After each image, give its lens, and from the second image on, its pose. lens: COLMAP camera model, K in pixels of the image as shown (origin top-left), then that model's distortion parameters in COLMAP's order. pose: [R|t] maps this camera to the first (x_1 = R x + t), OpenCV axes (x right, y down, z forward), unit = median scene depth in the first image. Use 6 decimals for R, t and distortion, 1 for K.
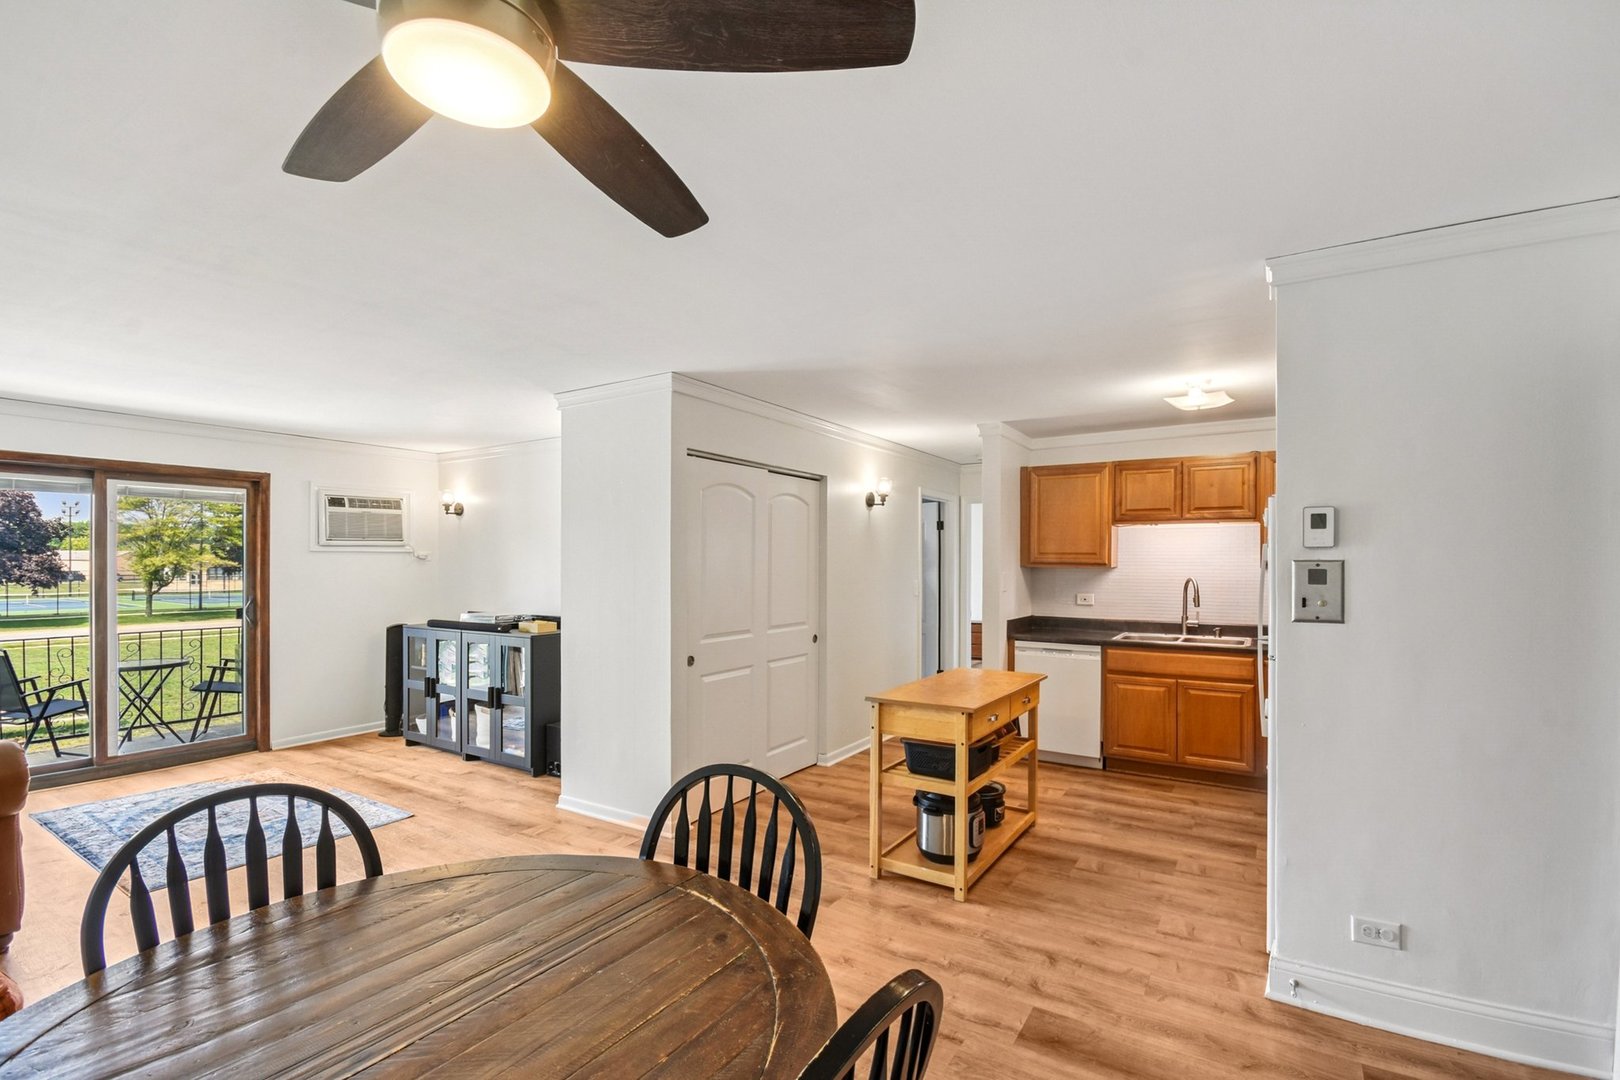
lens RADIAL K [[763.5, 0, 850.2], [0, 763.5, 552.9], [0, 0, 1]] dist [-0.001033, -0.004125]
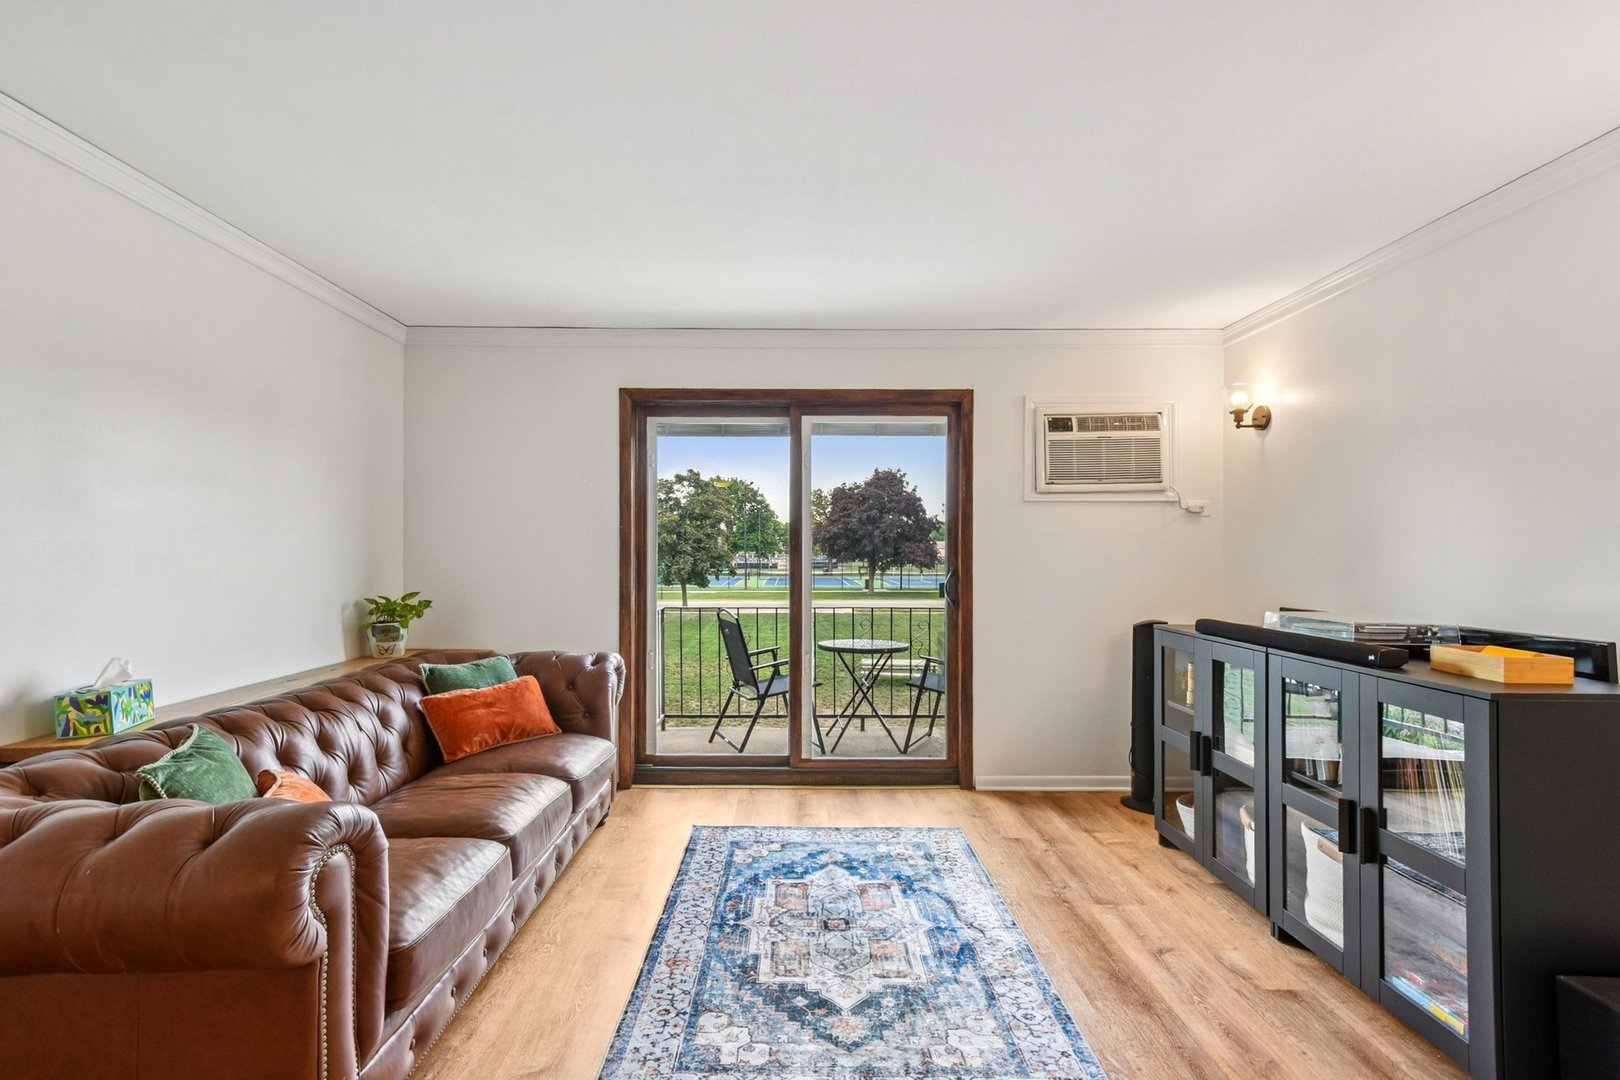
lens RADIAL K [[763.5, 0, 768.8], [0, 763.5, 559.4], [0, 0, 1]] dist [-0.001033, -0.004125]
pose [[0.504509, 0.011064, -0.863336, -0.267829], [0.007919, 0.999817, 0.017441, 0.037993], [0.863370, -0.015635, 0.504329, 0.513500]]
